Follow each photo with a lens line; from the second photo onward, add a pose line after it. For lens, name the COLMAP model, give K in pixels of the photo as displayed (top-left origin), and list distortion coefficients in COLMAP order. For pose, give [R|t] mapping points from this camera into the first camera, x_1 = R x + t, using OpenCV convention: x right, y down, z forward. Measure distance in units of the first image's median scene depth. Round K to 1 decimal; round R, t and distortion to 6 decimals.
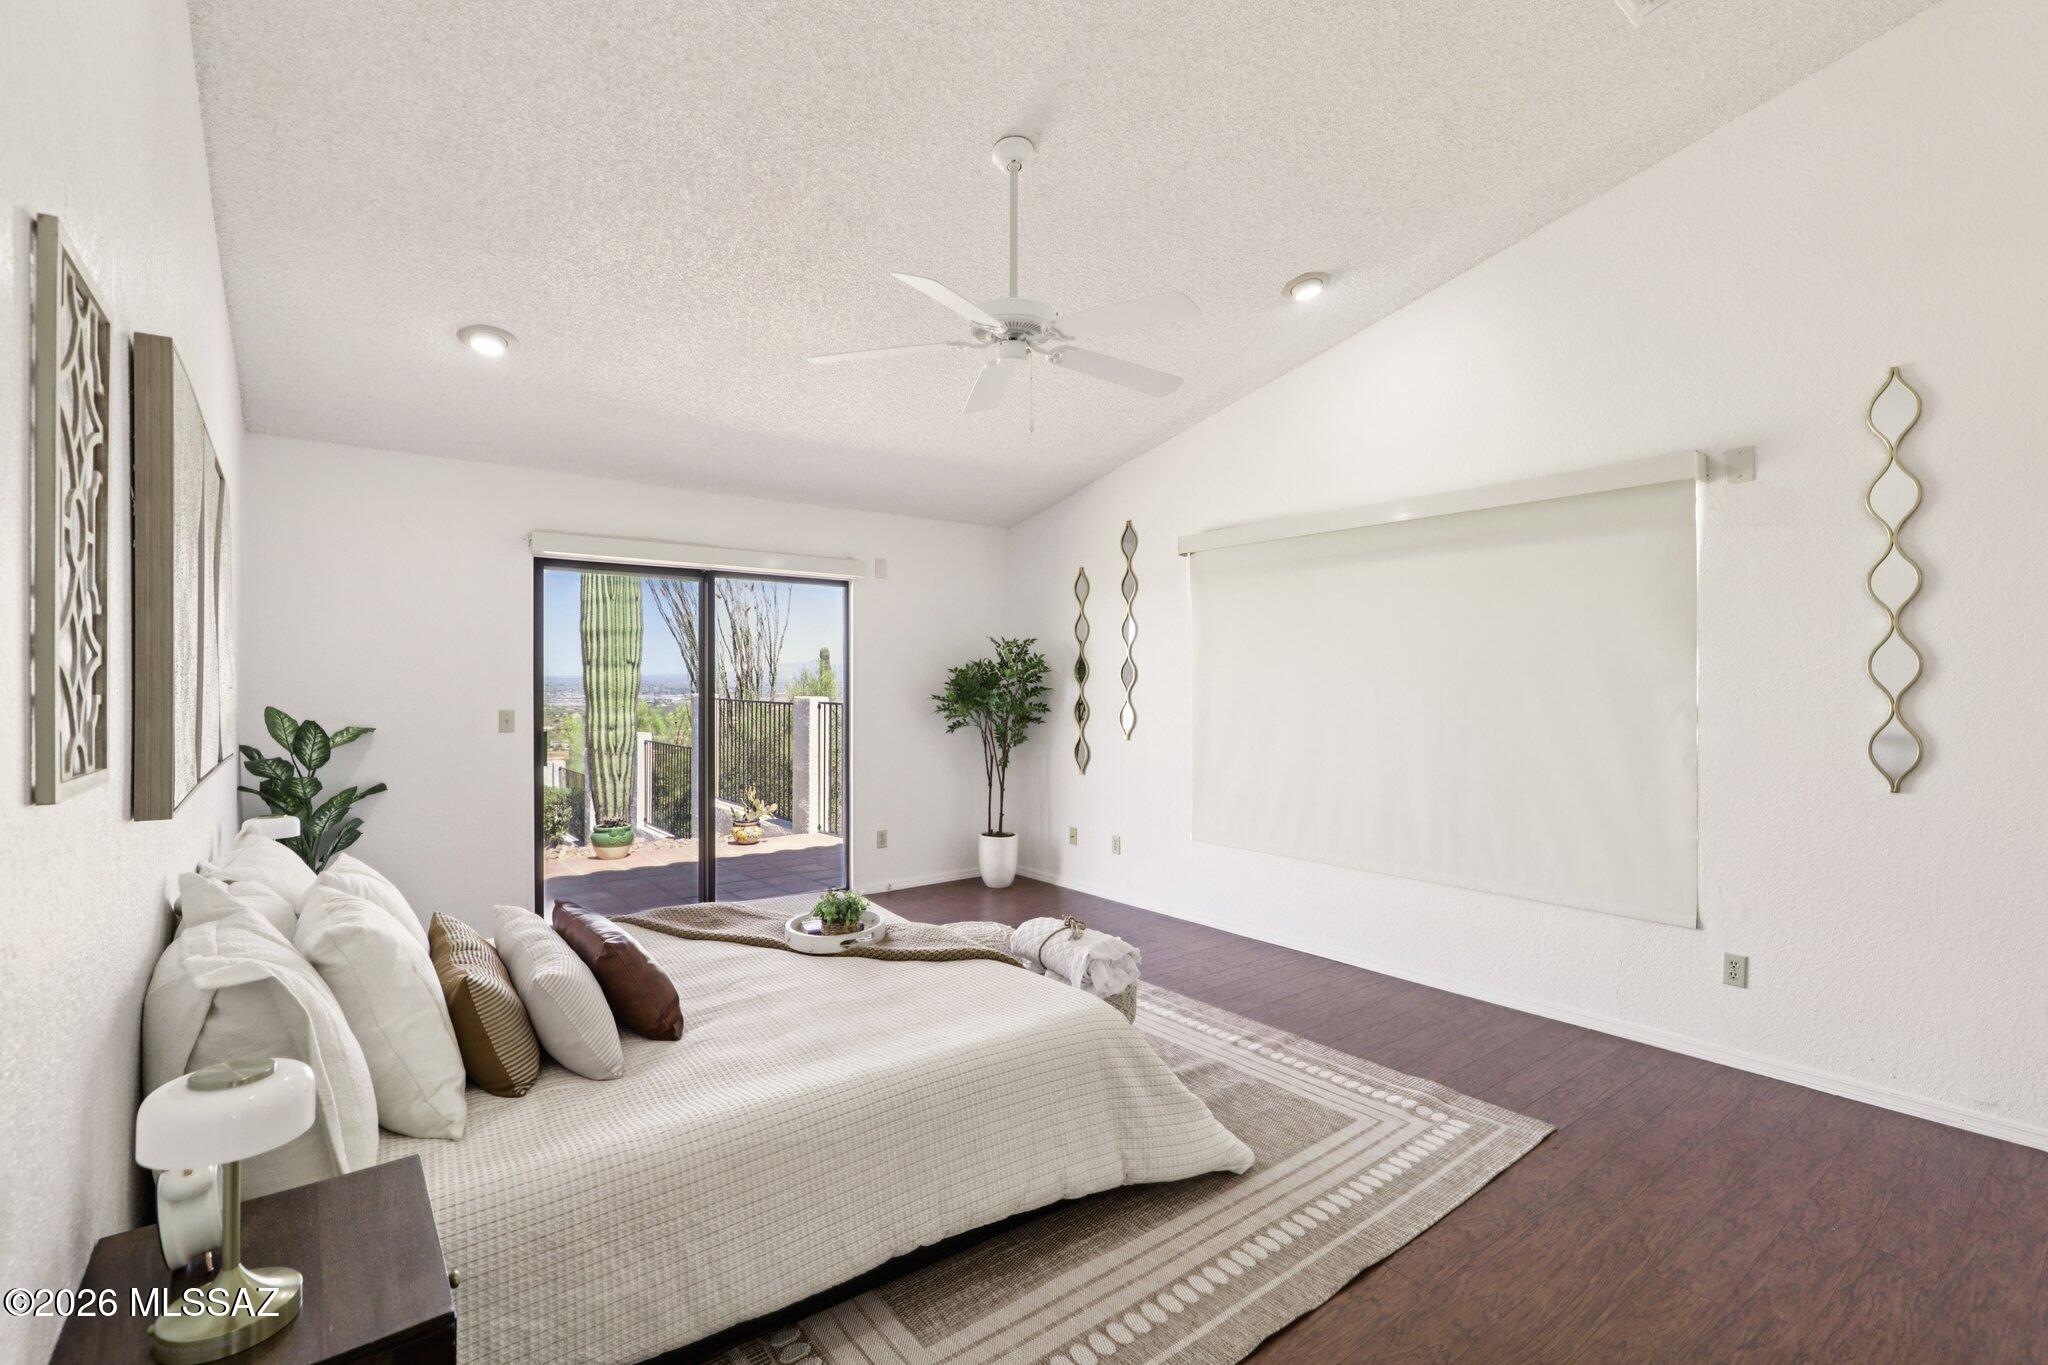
lens RADIAL K [[925.0, 0, 1026.5], [0, 925.0, 688.1], [0, 0, 1]] dist [-0.001802, 0.000495]
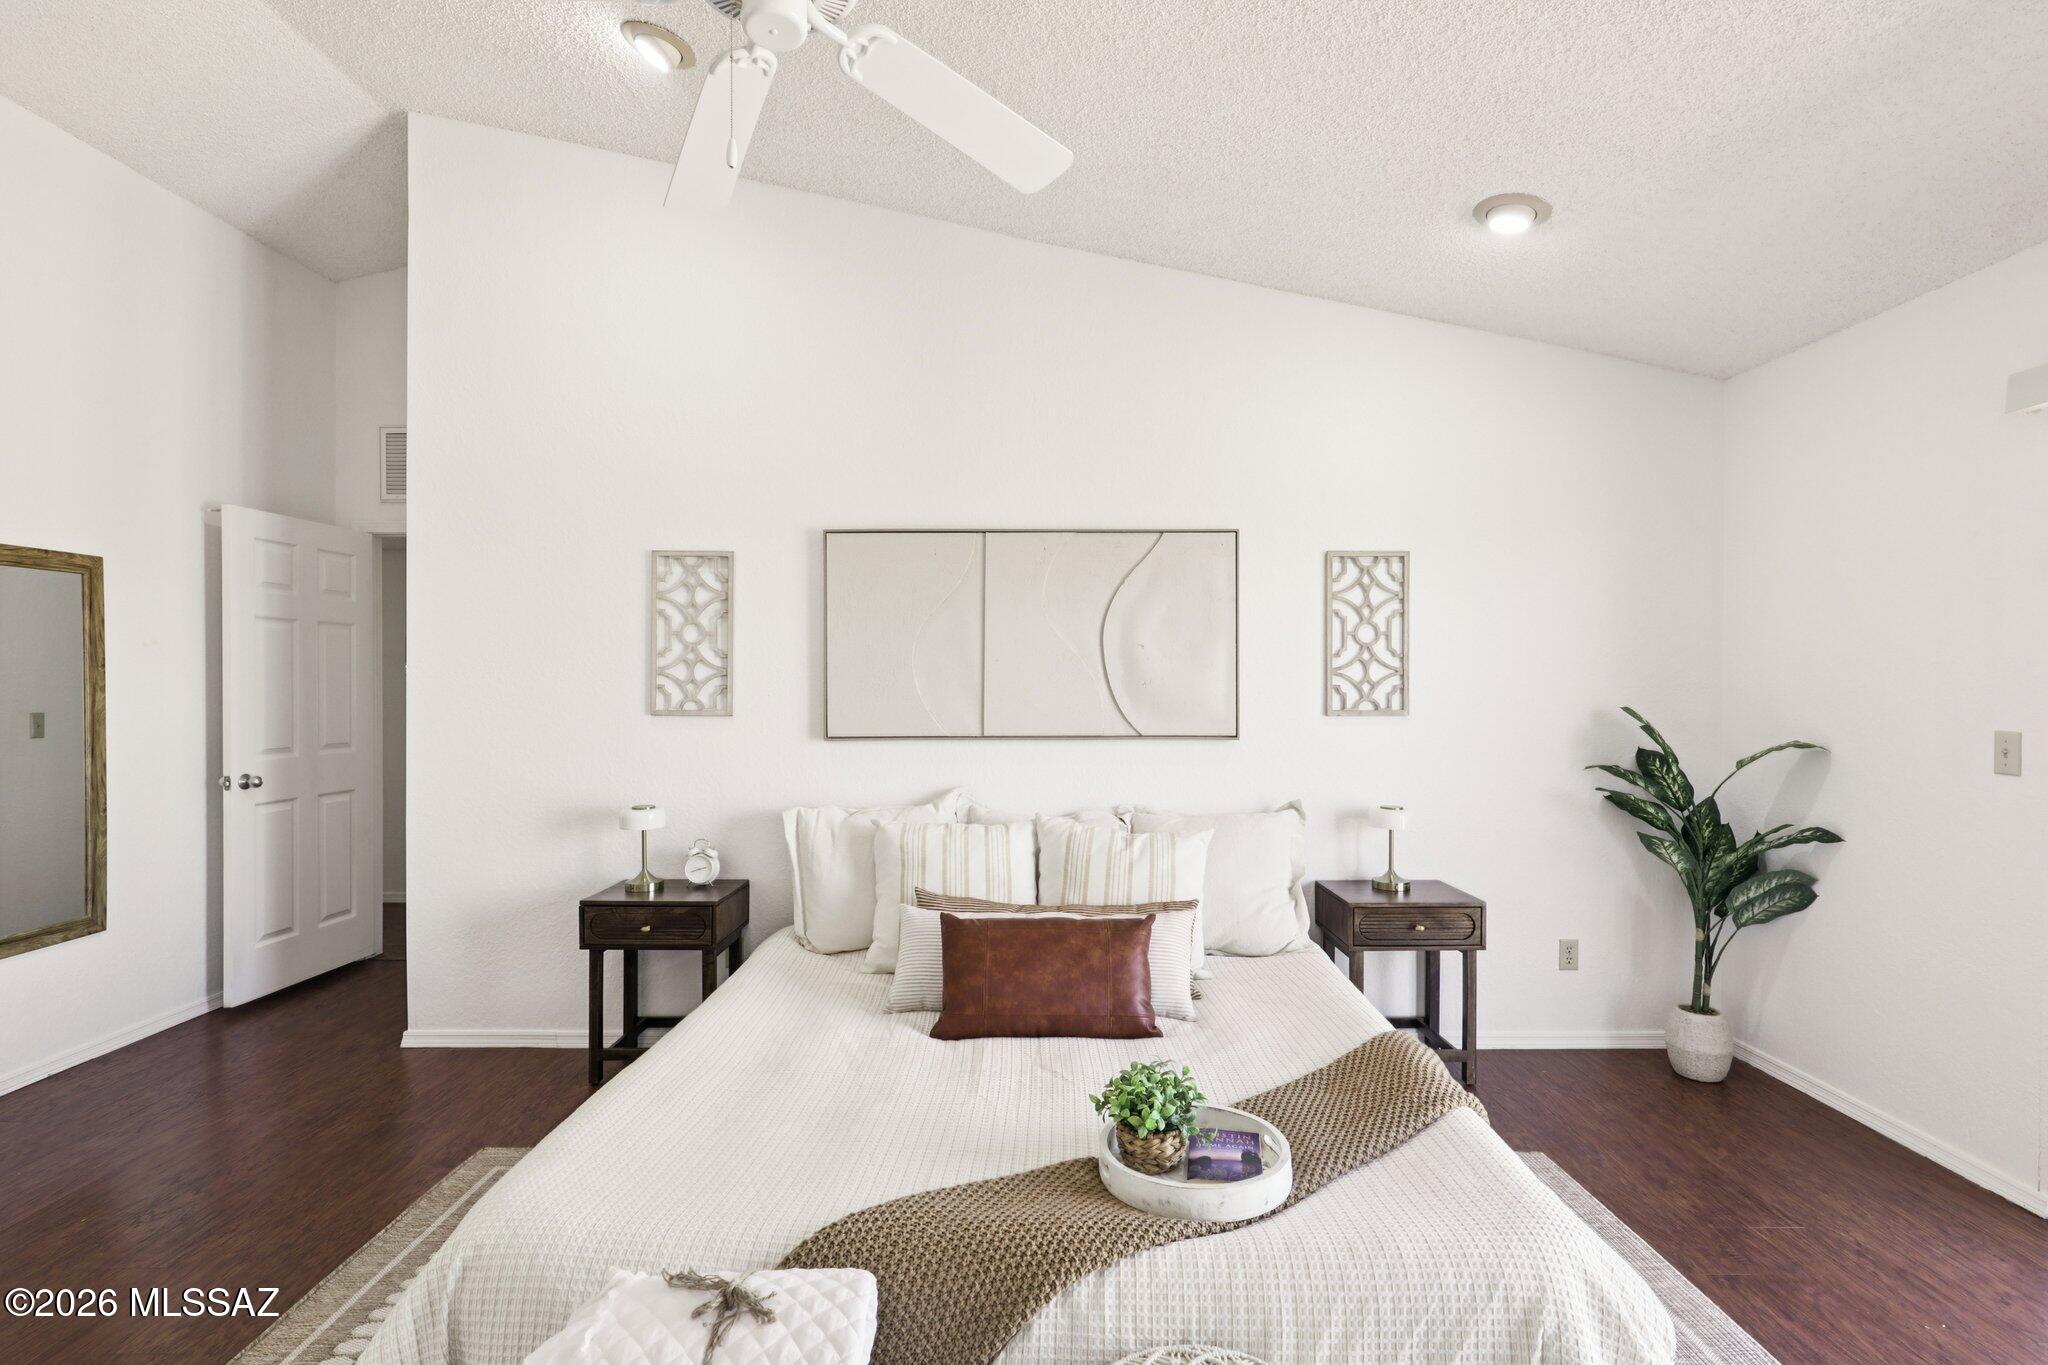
lens RADIAL K [[939.4, 0, 1038.1], [0, 939.4, 687.2], [0, 0, 1]] dist [-0.006300, 0.000156]
pose [[-0.616793, -0.004427, -0.787113, 0.264956], [-0.006124, 0.999981, -0.000826, 0.004805], [0.787102, 0.004311, -0.616808, 1.294677]]
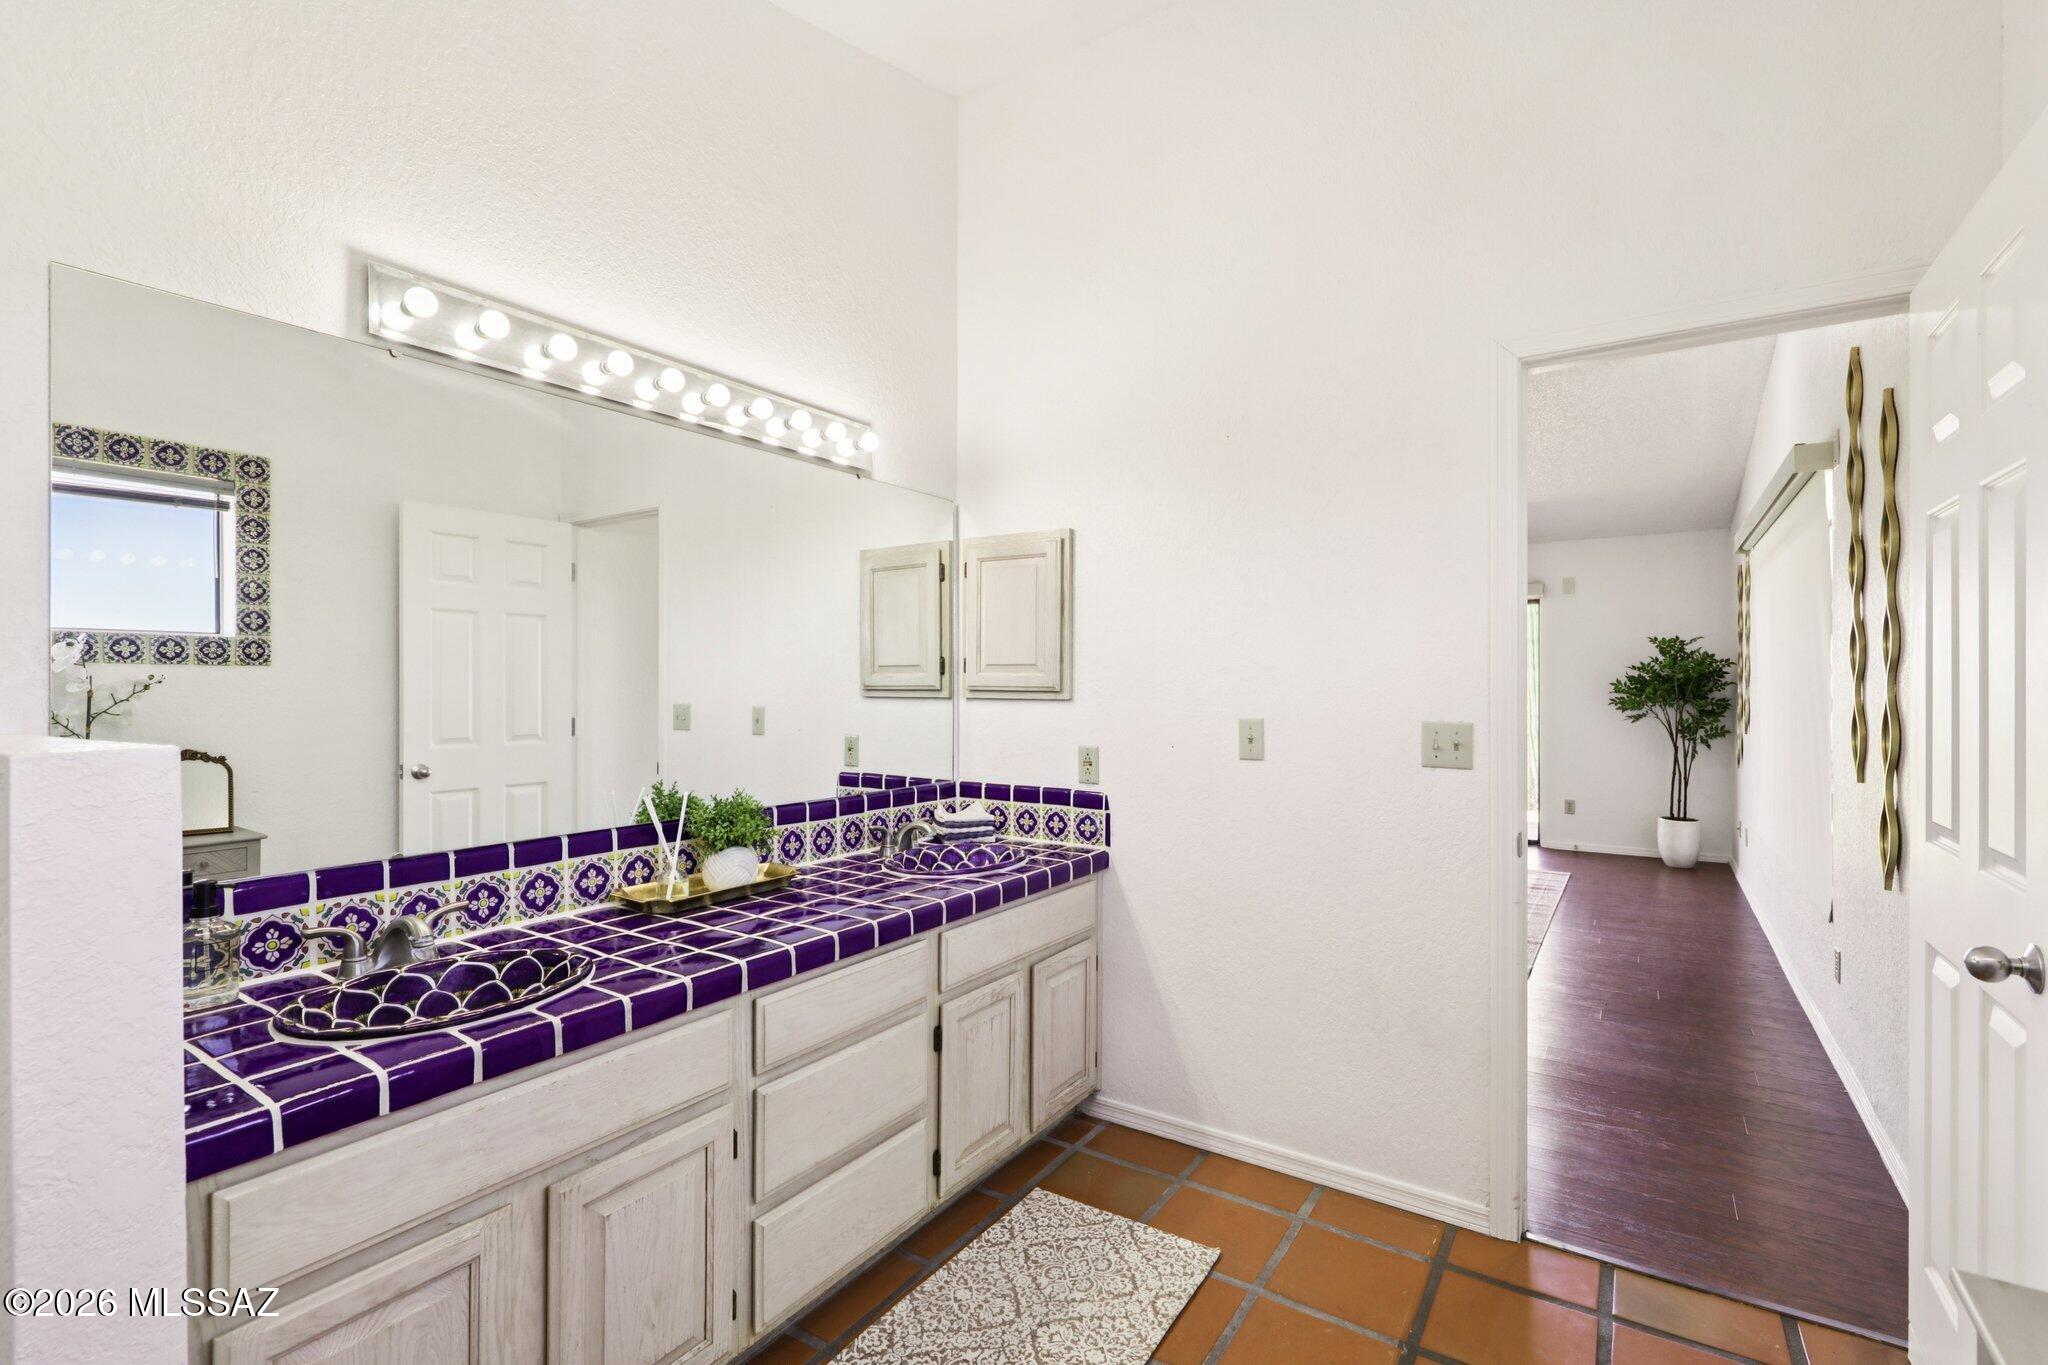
lens RADIAL K [[925.0, 0, 1038.8], [0, 925.0, 682.0], [0, 0, 1]] dist [-0.001802, 0.000495]
pose [[0.333181, -0.007252, -0.942835, 1.410014], [0.000696, 0.999972, -0.007446, 0.011331], [0.942863, 0.001825, 0.333177, -0.123539]]
